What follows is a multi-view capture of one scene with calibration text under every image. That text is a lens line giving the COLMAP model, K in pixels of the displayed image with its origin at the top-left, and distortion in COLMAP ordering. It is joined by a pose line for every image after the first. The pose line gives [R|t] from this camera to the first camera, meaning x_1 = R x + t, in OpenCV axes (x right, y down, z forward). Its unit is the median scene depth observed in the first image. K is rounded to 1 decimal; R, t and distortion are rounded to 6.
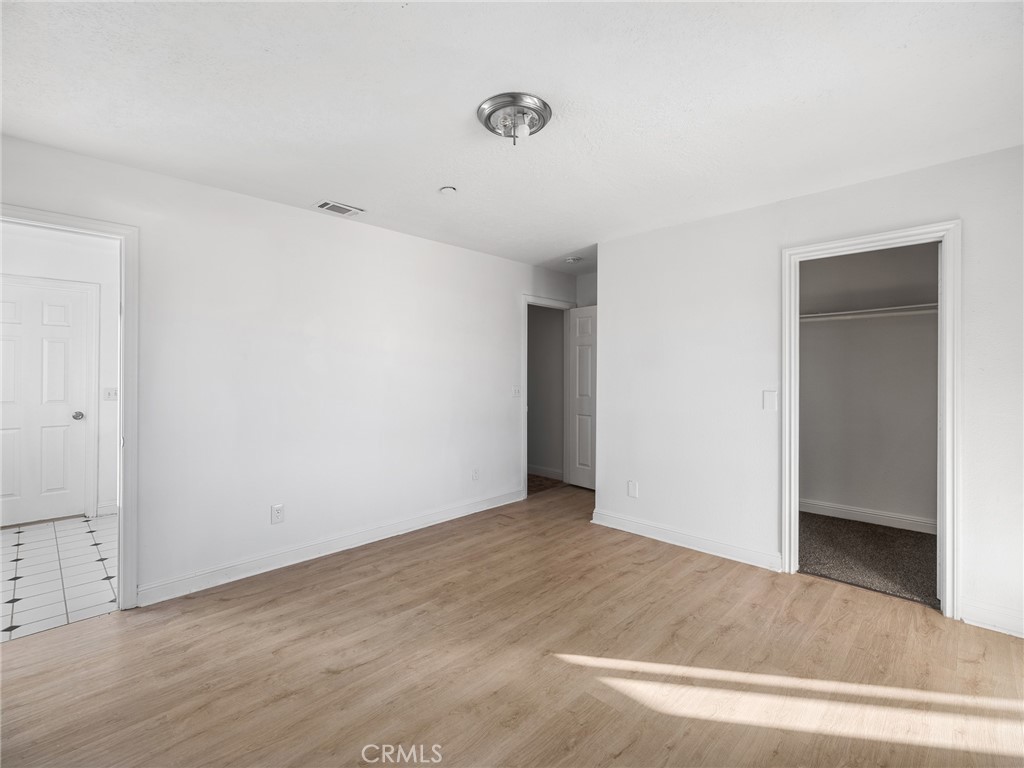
lens RADIAL K [[471.5, 0, 516.8], [0, 471.5, 375.2], [0, 0, 1]] dist [-0.000638, 0.000638]
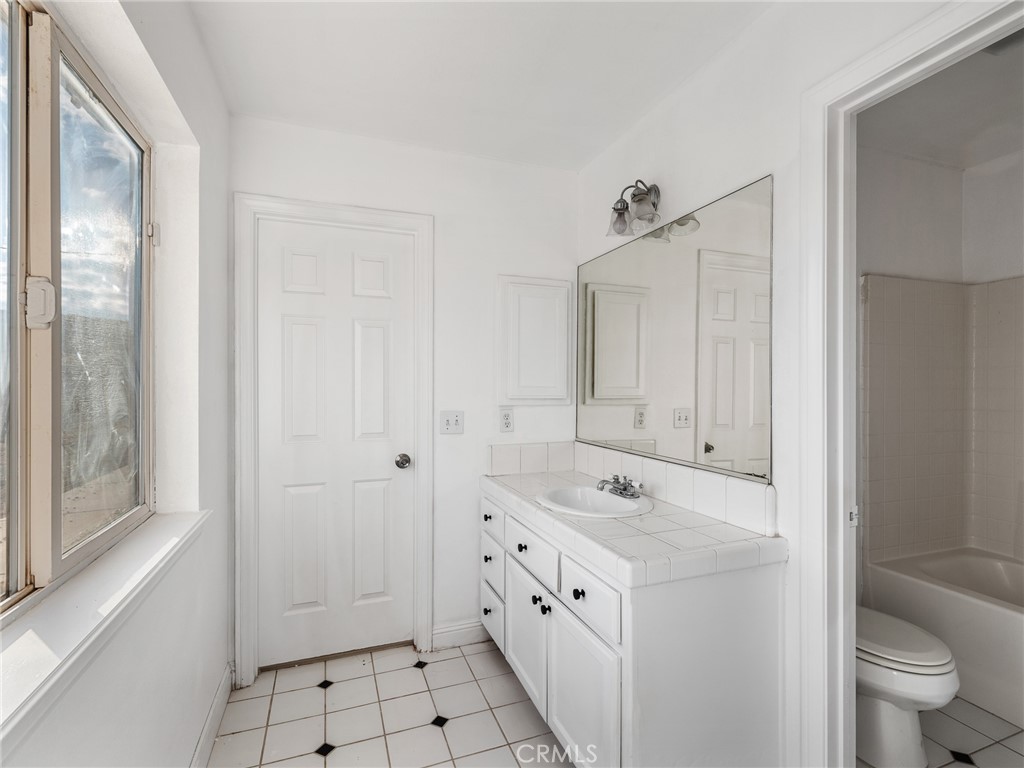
lens RADIAL K [[471.5, 0, 509.5], [0, 471.5, 385.1], [0, 0, 1]] dist [-0.000638, 0.000638]
pose [[0.897020, -0.002389, -0.441983, -0.475375], [0.005490, 0.999968, 0.005736, -0.003789], [0.441955, -0.007571, 0.897005, 0.464390]]
